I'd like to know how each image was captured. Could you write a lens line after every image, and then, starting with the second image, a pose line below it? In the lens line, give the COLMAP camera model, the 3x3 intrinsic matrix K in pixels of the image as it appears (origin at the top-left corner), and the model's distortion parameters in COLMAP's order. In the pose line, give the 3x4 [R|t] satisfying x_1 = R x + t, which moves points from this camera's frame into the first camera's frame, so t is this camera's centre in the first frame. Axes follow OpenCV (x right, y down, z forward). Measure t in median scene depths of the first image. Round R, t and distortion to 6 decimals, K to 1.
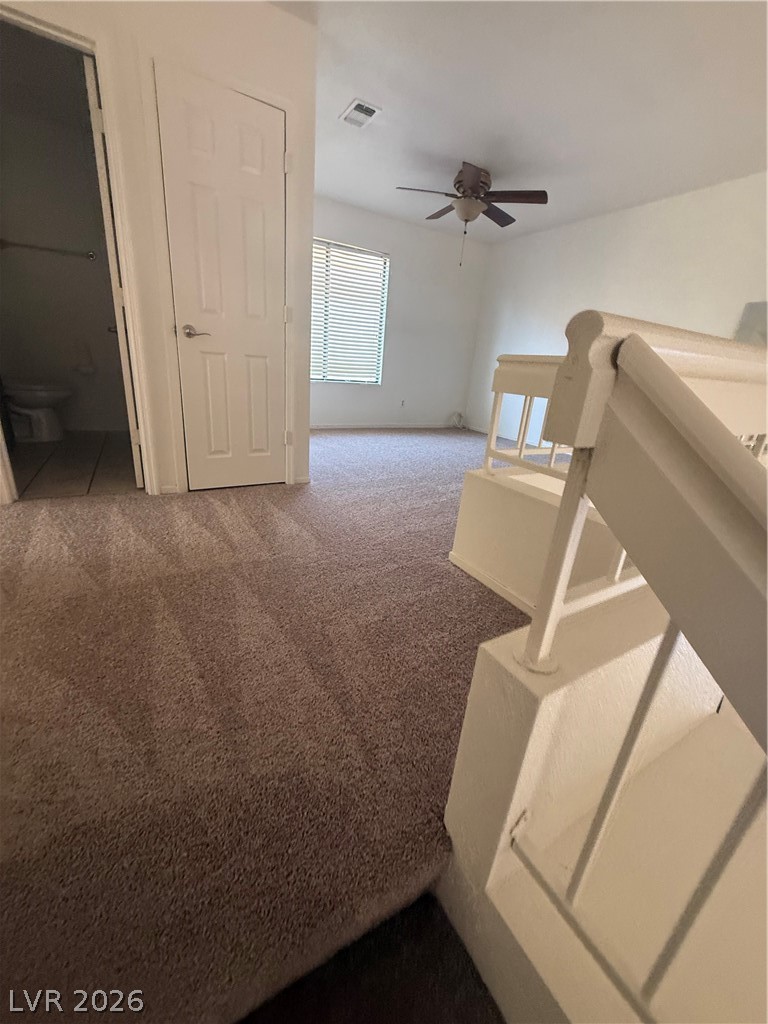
lens RADIAL K [[408.6, 0, 382.5], [0, 408.6, 513.3], [0, 0, 1]] dist [0.000211, -0.000265]
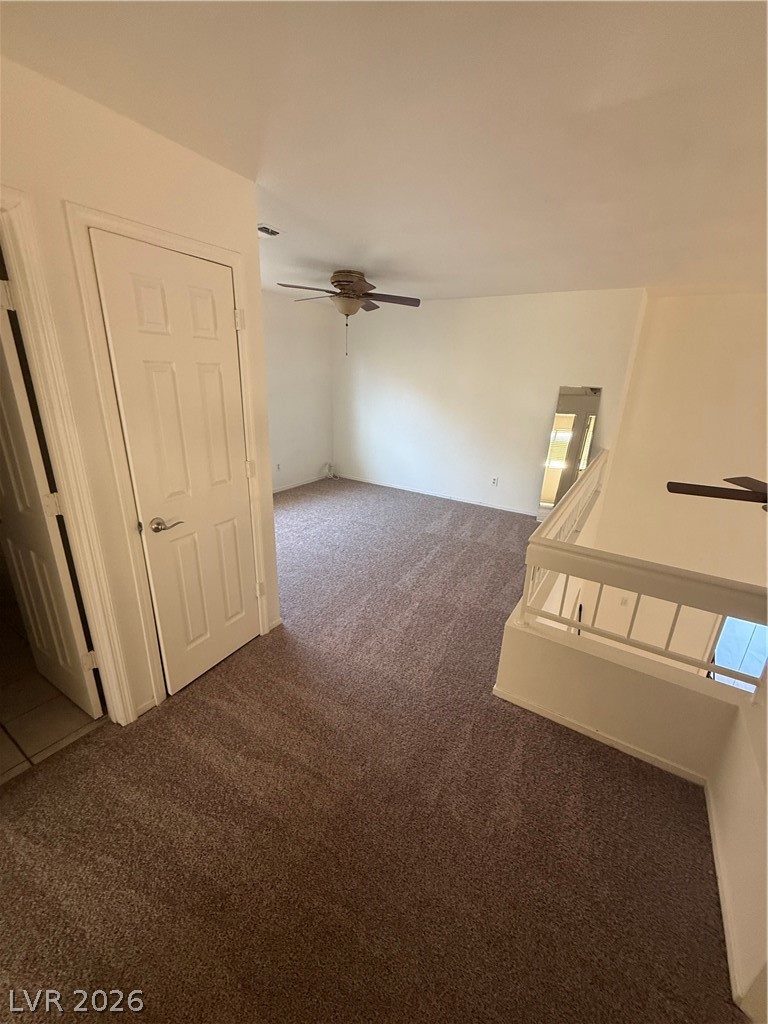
lens RADIAL K [[408.6, 0, 384.9], [0, 408.6, 512.1], [0, 0, 1]] dist [0.000211, -0.000265]
pose [[0.883343, -0.196185, 0.425696, -0.388082], [0.194729, 0.979710, 0.047432, -0.393462], [-0.426364, 0.040997, 0.903622, 0.061777]]
